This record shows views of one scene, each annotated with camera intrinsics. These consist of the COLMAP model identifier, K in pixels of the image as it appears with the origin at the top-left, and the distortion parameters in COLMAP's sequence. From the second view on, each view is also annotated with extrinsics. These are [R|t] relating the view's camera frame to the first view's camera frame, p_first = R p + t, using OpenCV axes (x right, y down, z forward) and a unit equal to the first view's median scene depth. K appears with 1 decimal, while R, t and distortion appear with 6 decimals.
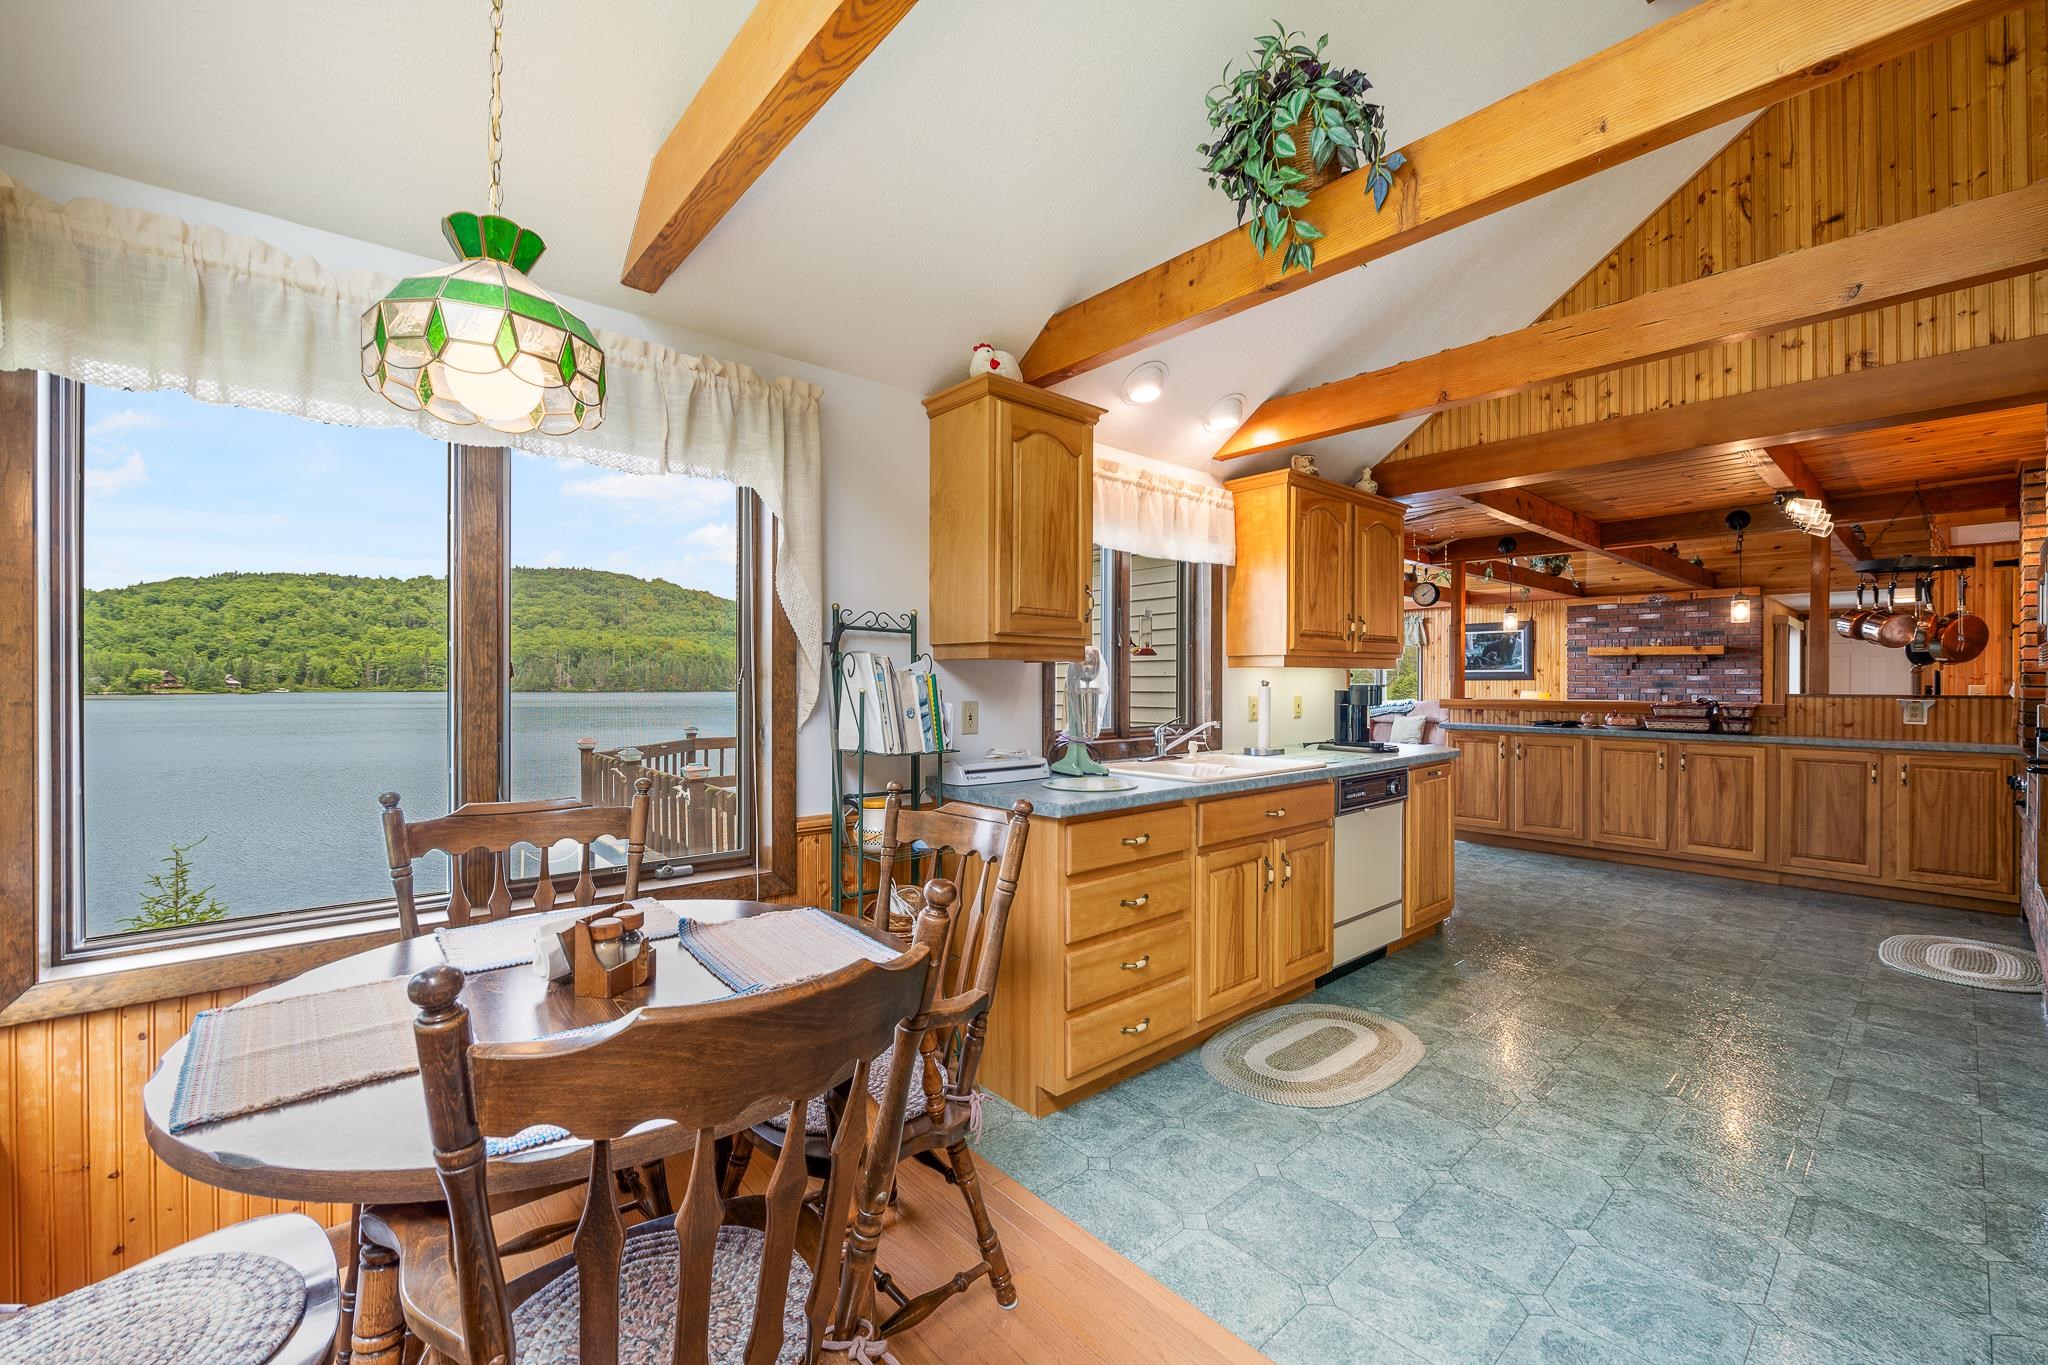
lens RADIAL K [[824.9, 0, 1014.8], [0, 824.9, 684.8], [0, 0, 1]] dist [-0.007334, -0.000583]
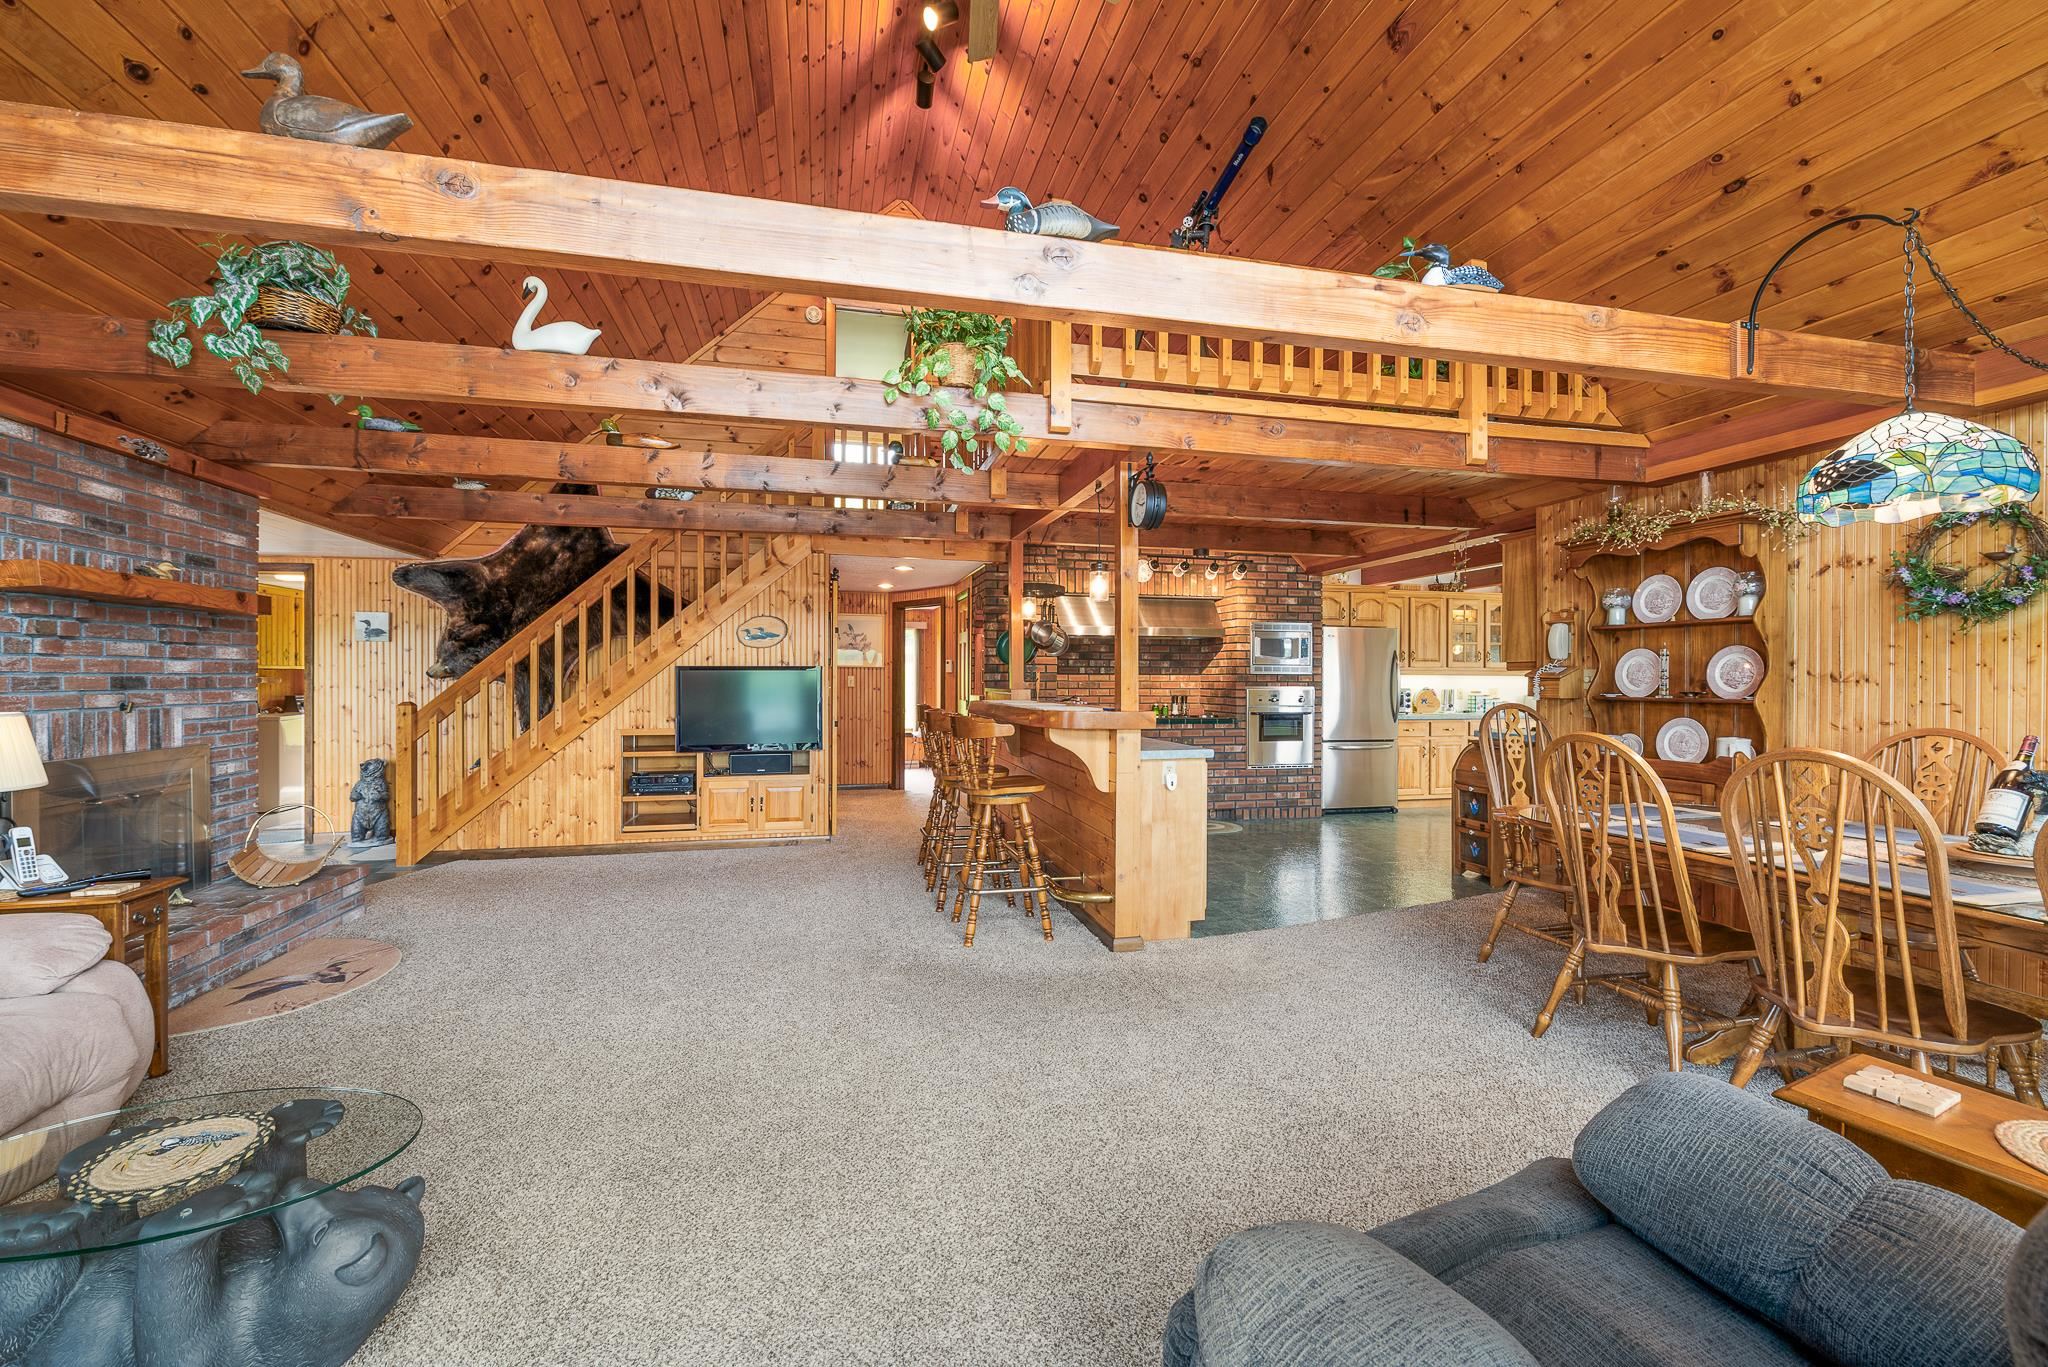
lens RADIAL K [[824.9, 0, 1015.7], [0, 824.9, 682.8], [0, 0, 1]] dist [-0.007334, -0.000583]
pose [[-0.888766, -0.008167, 0.458288, 0.409822], [-0.003851, 0.999939, 0.010351, -0.008521], [-0.458344, 0.007435, -0.888744, 1.792876]]
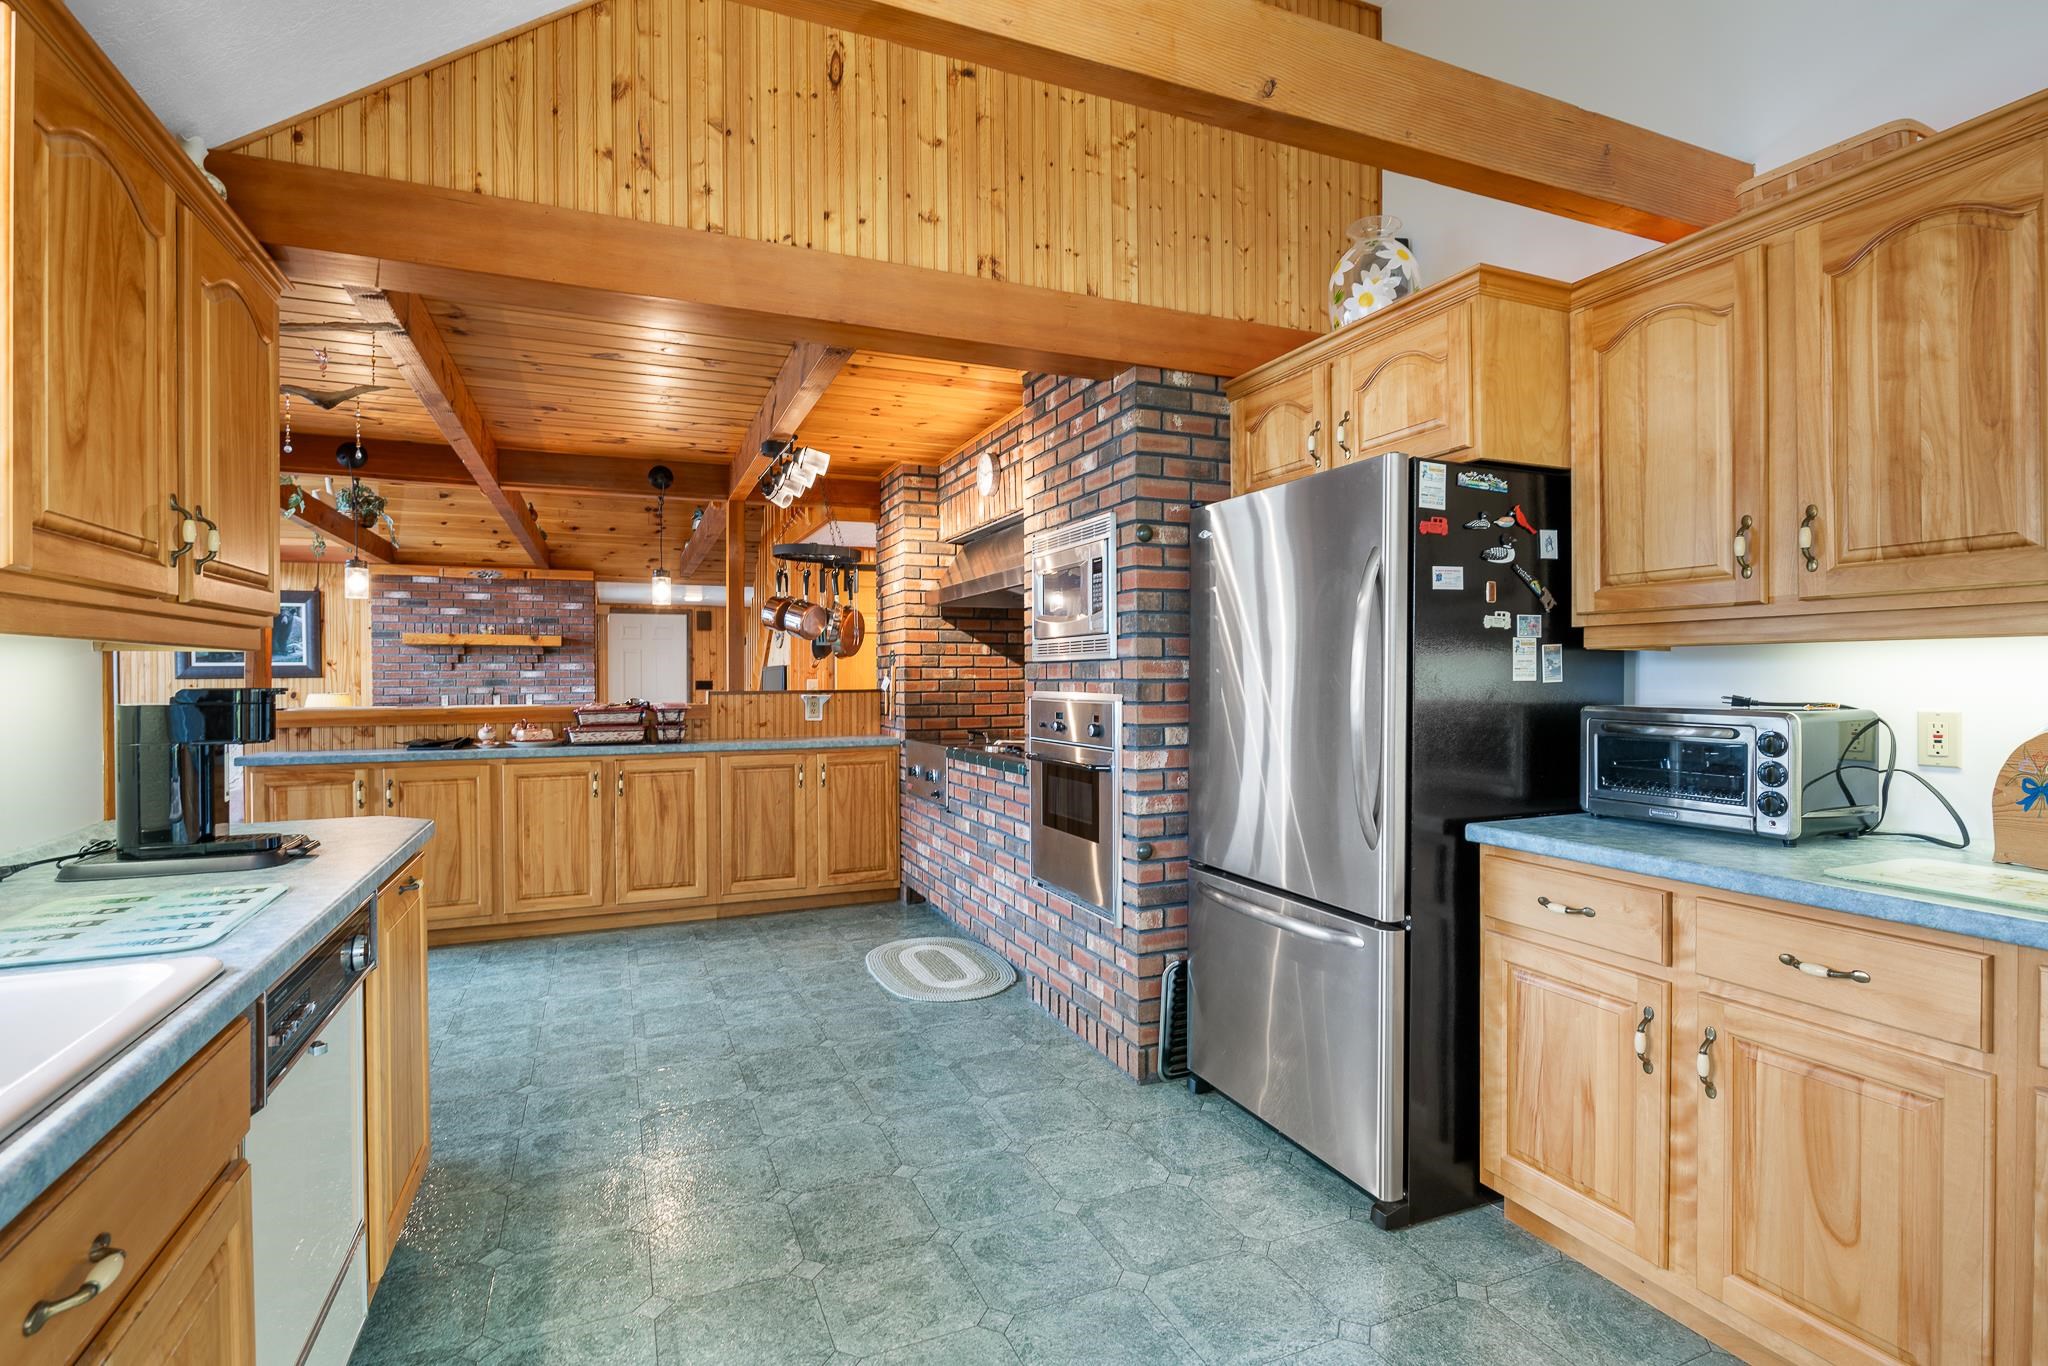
lens RADIAL K [[962.5, 0, 1022.0], [0, 962.5, 681.4], [0, 0, 1]] dist [-0.005157, -0.000655]
pose [[0.302856, -0.008812, 0.952996, 0.079034], [0.011311, 0.999920, 0.005651, -0.001110], [-0.952969, 0.009068, 0.302932, 0.351103]]
